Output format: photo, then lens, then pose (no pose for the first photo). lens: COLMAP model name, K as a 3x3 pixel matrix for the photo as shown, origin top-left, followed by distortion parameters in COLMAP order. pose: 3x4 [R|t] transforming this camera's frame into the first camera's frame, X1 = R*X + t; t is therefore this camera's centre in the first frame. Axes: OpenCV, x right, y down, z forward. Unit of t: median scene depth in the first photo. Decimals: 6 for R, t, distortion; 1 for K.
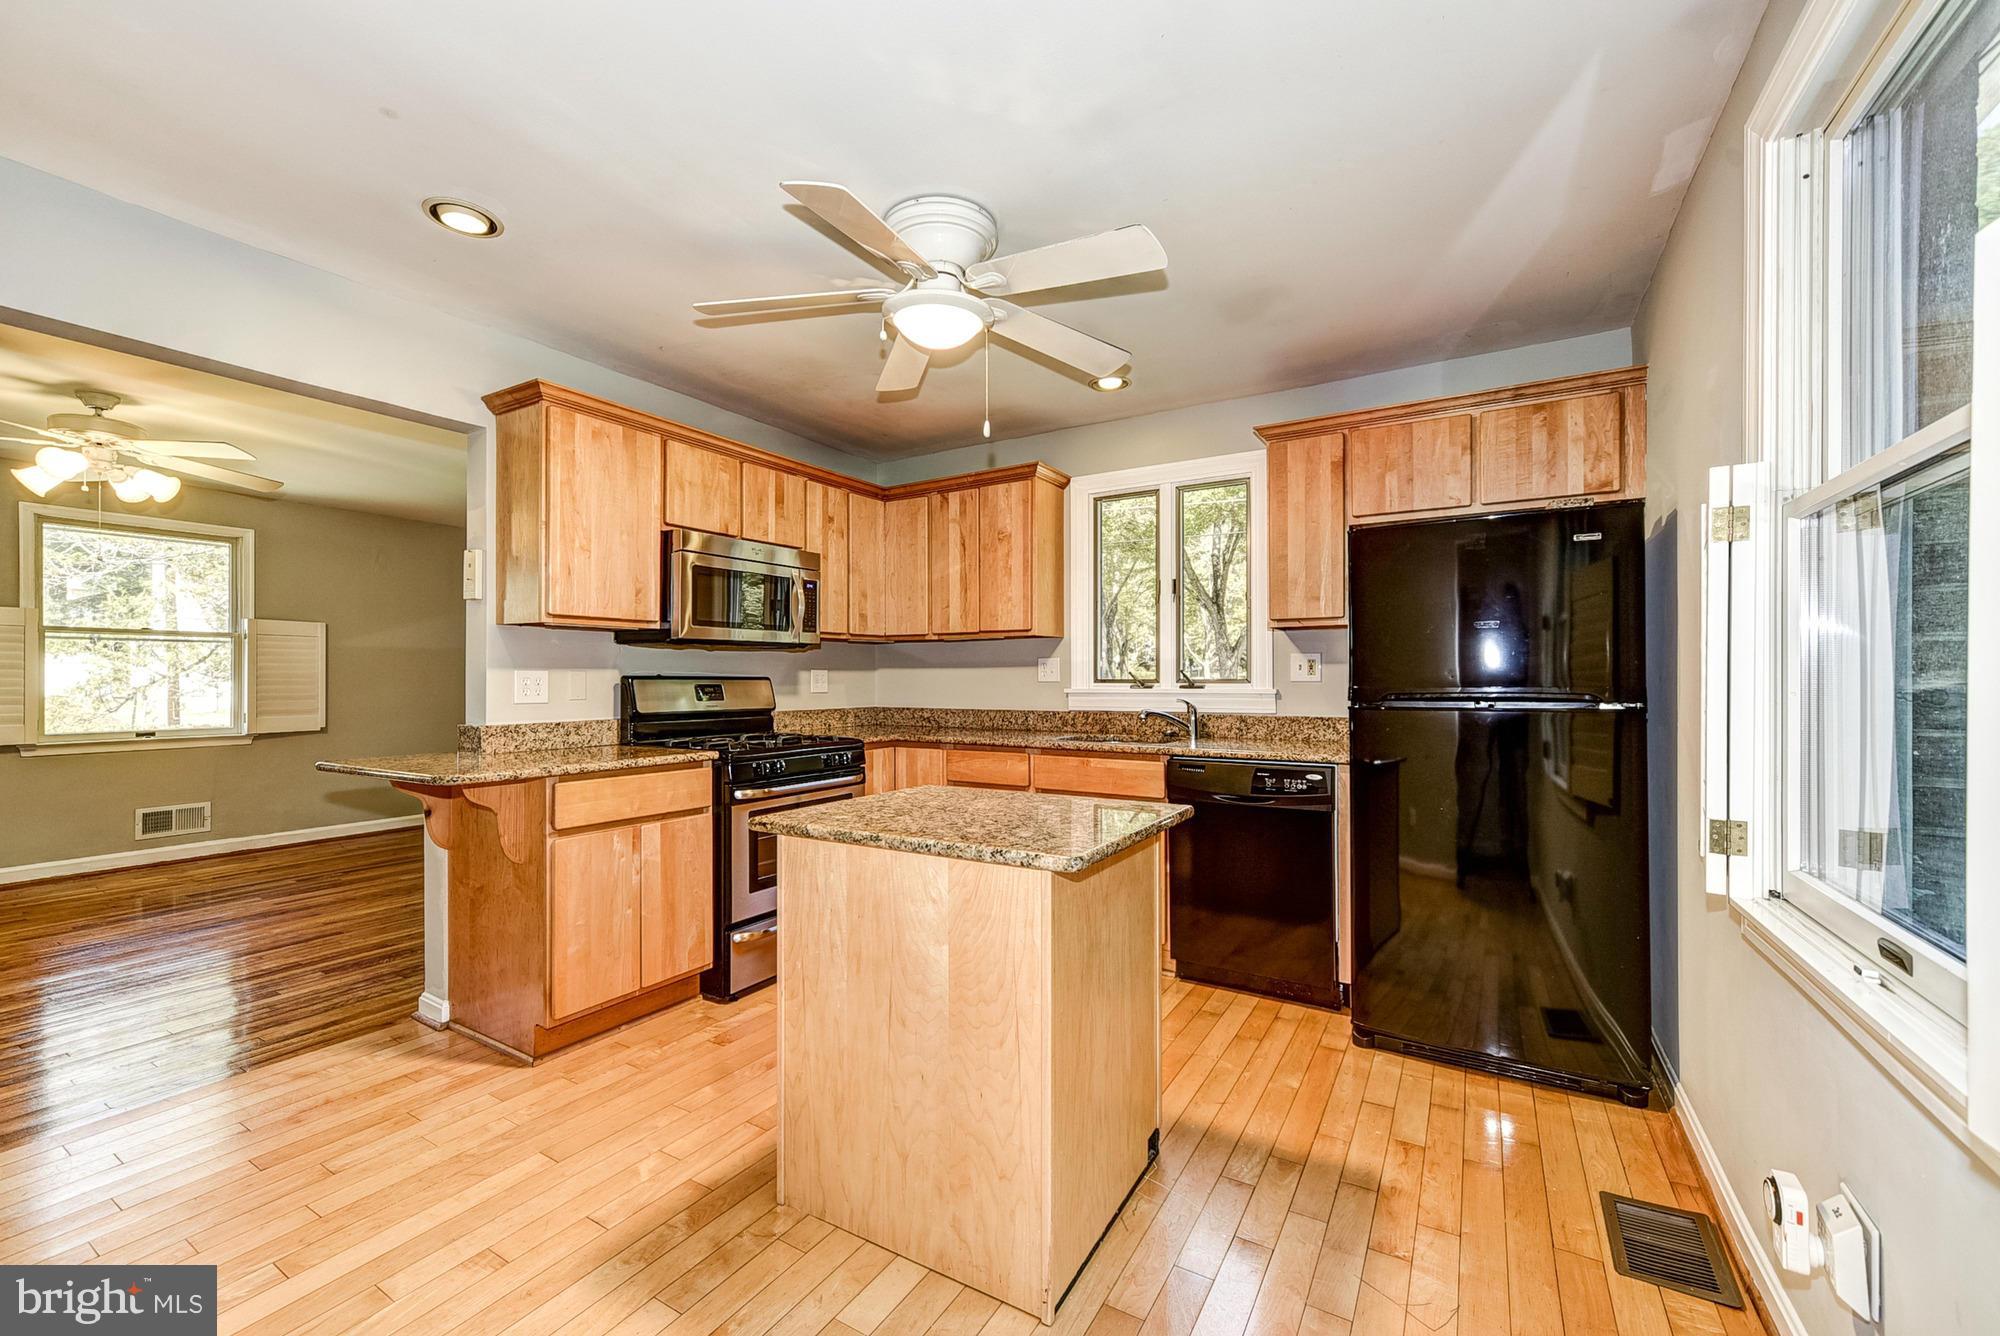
lens RADIAL K [[802.8, 0, 991.6], [0, 802.8, 673.4], [0, 0, 1]] dist [0.001626, 0.000553]
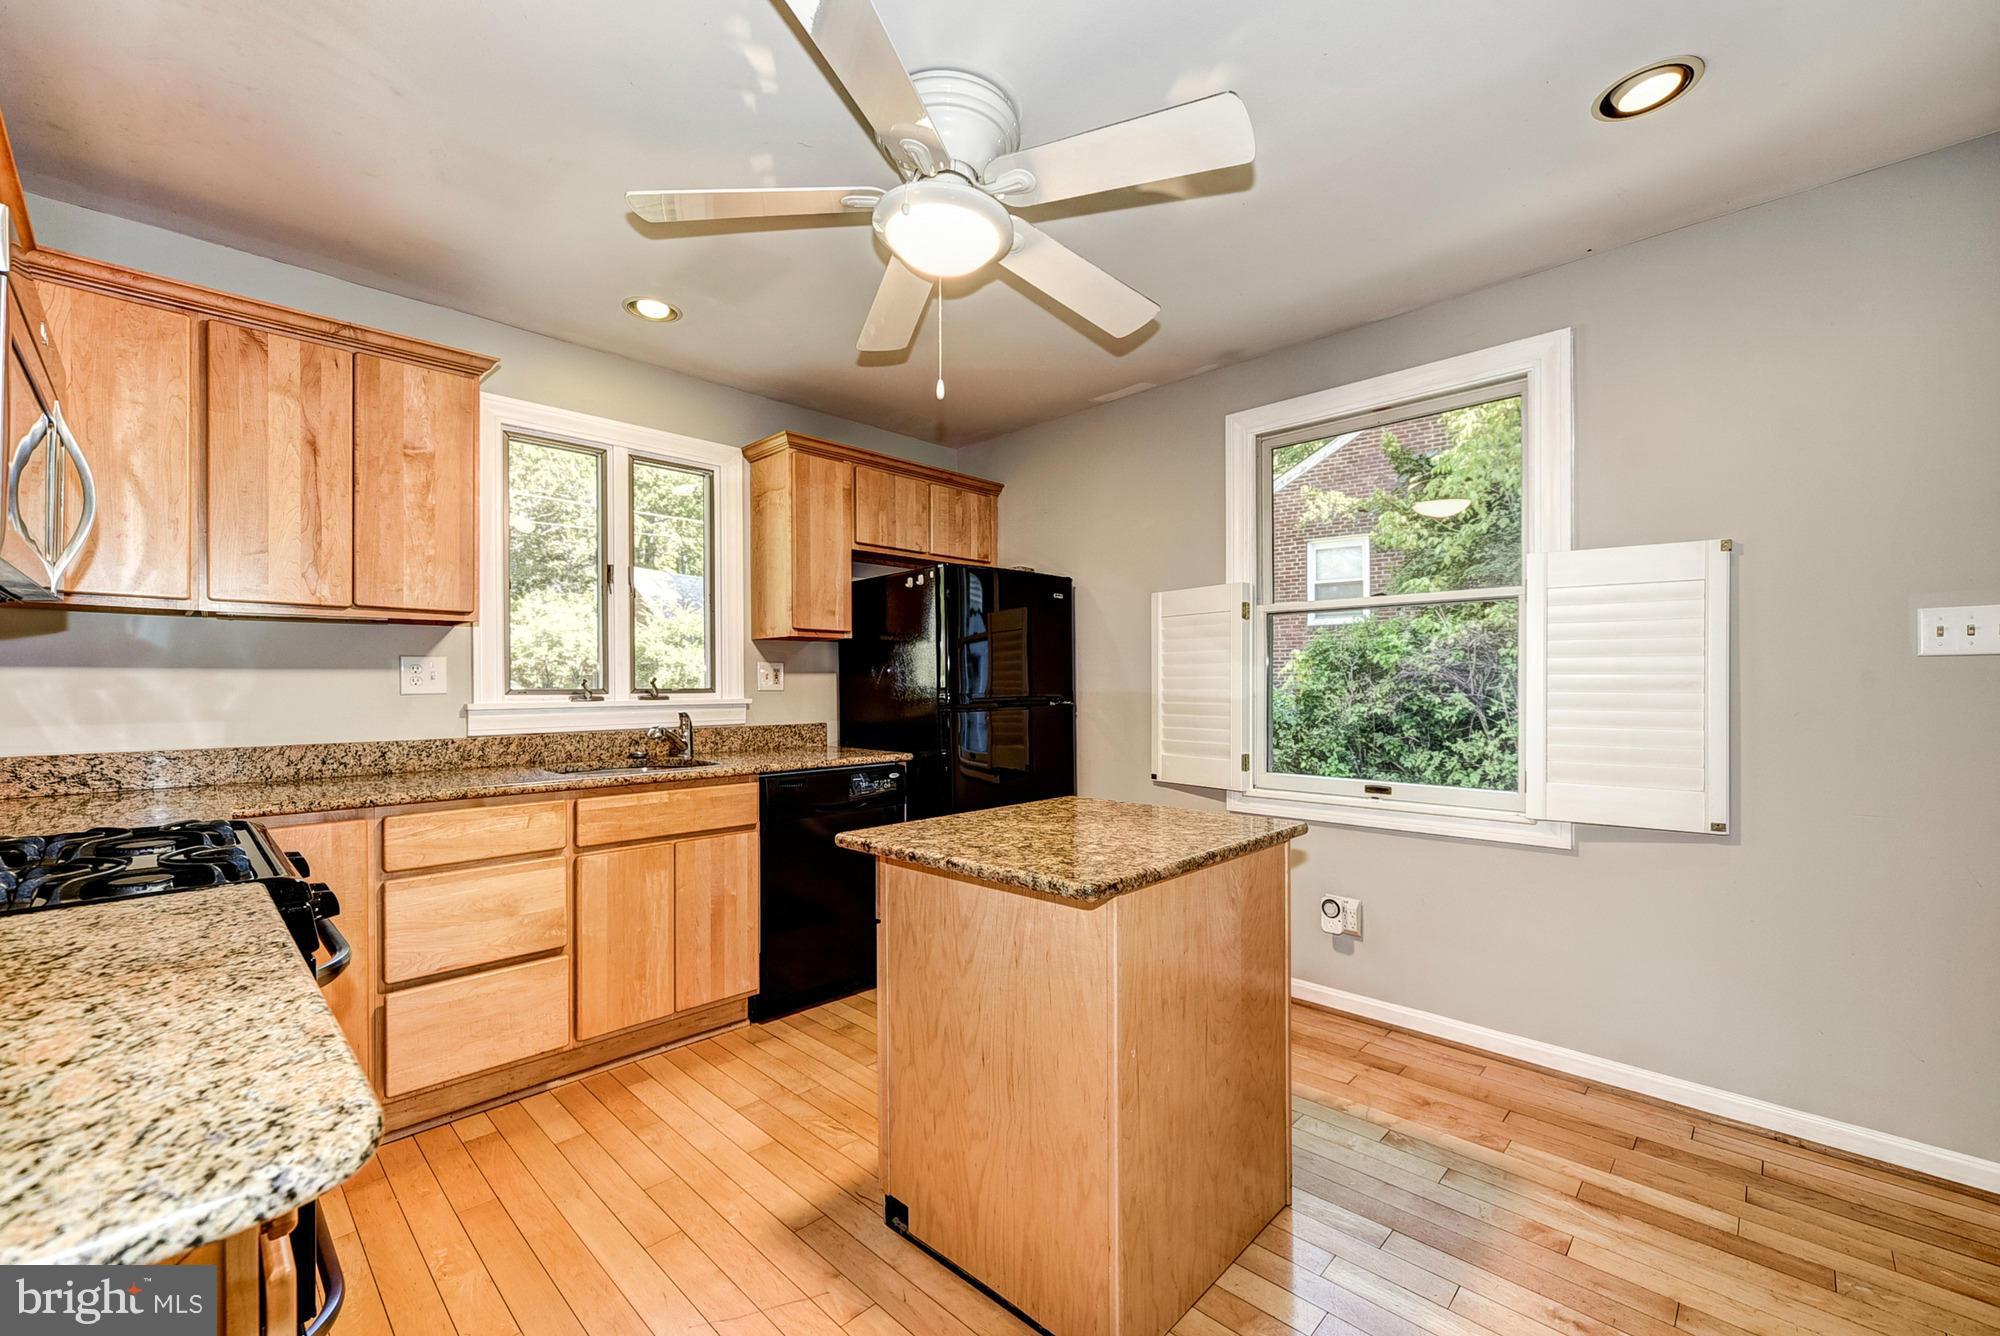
lens RADIAL K [[802.8, 0, 991.6], [0, 802.8, 673.4], [0, 0, 1]] dist [0.001626, 0.000553]
pose [[0.223590, 0.016638, 0.974541, -0.502418], [-0.000065, 0.999855, -0.017055, 0.005517], [-0.974683, 0.003750, 0.223559, 0.469129]]
